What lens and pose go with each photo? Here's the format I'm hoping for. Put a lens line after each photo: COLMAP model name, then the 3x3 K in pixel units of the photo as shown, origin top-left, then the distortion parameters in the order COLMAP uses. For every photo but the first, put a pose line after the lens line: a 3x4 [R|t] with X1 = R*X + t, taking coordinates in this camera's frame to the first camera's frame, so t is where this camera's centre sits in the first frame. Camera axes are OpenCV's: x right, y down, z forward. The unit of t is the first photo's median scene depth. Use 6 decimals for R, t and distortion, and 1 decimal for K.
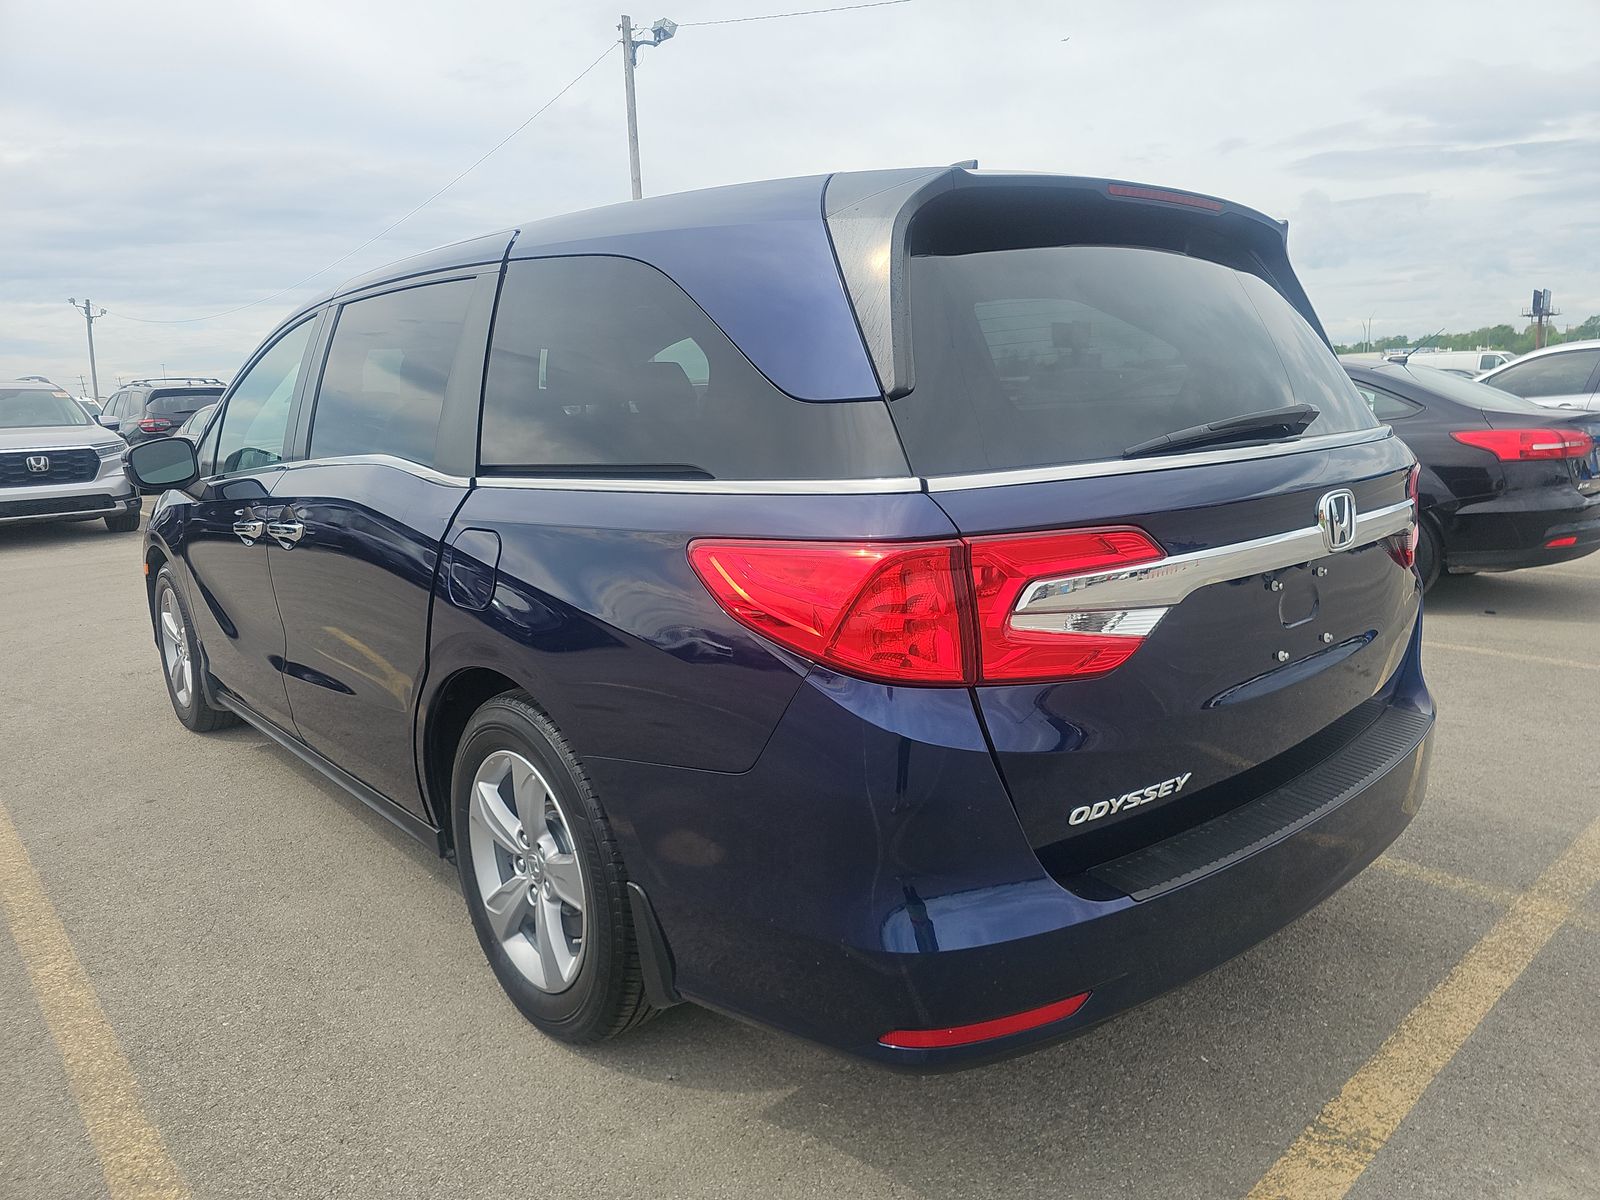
lens RADIAL K [[1086.9, 0, 796.8], [0, 1086.9, 603.1], [0, 0, 1]] dist [0.005665, -0.003316]
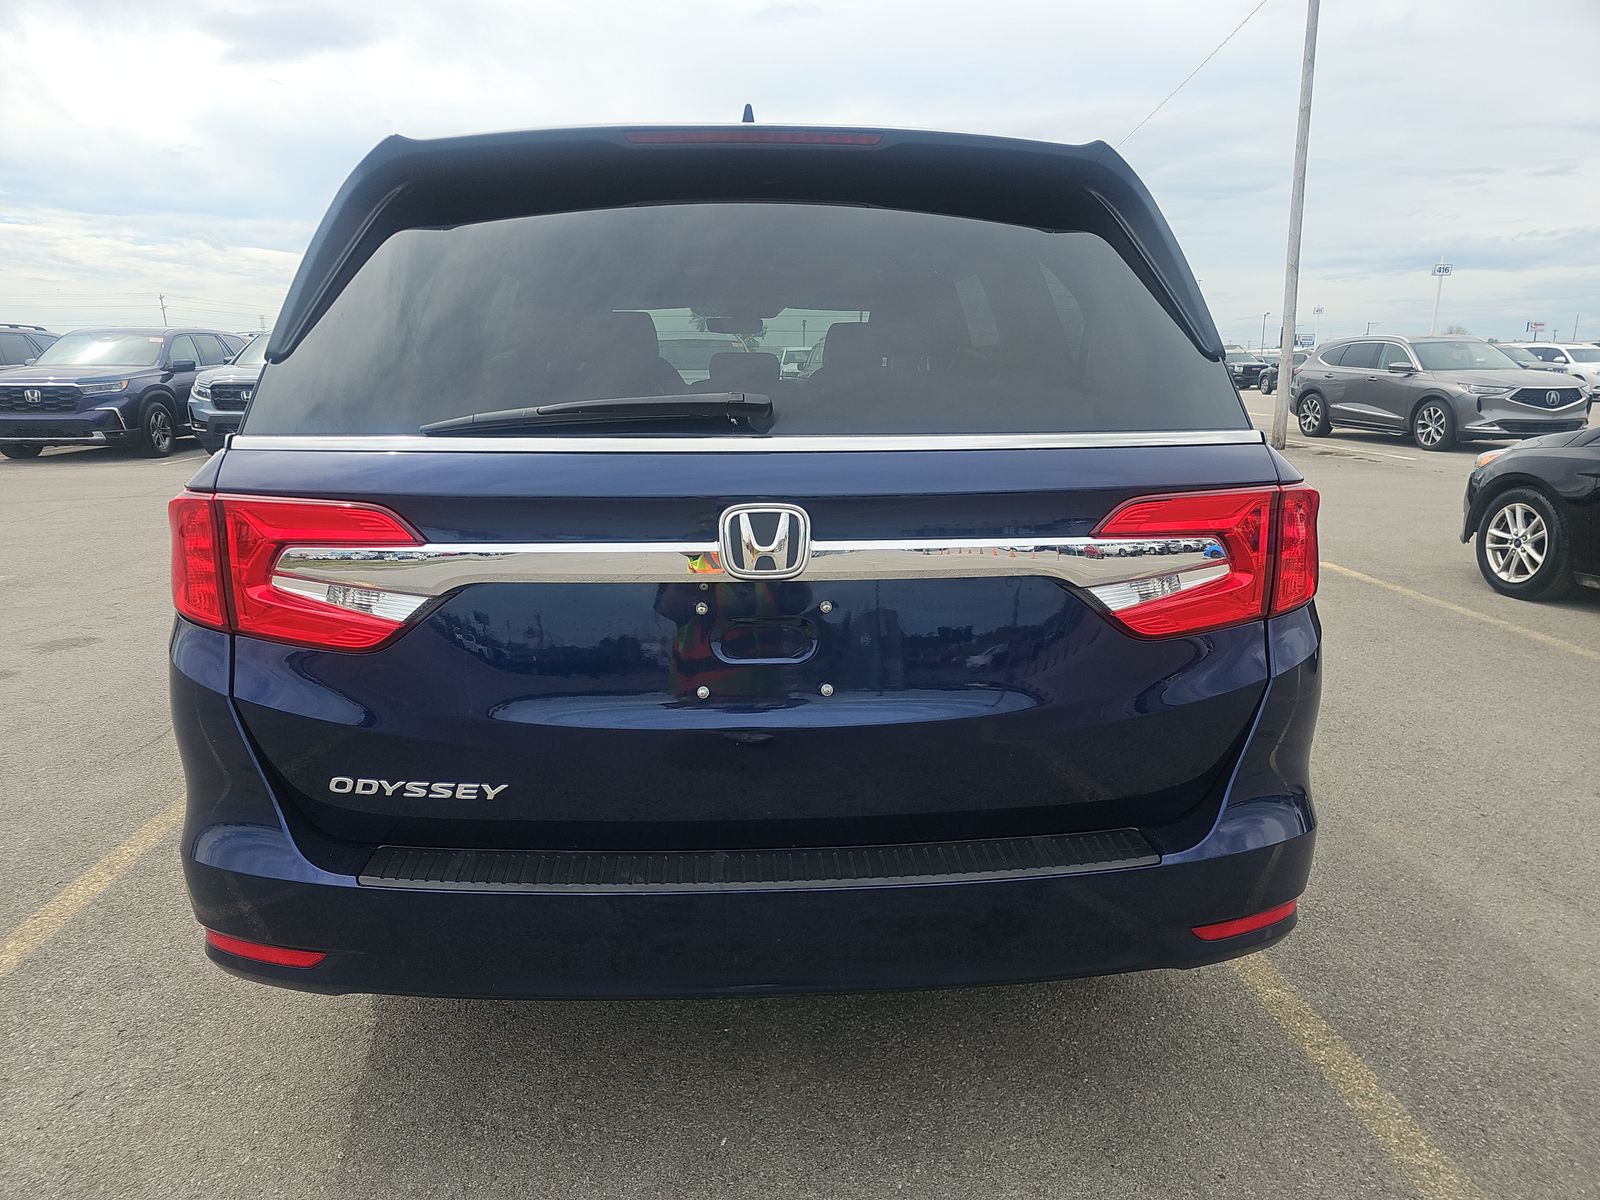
lens RADIAL K [[1086.9, 0, 808.8], [0, 1086.9, 598.2], [0, 0, 1]] dist [0.005665, -0.003316]
pose [[0.762260, 0.159003, -0.627438, 1.005216], [-0.134862, 0.987098, 0.086306, -0.103212], [0.633066, 0.018830, 0.773869, 0.406649]]
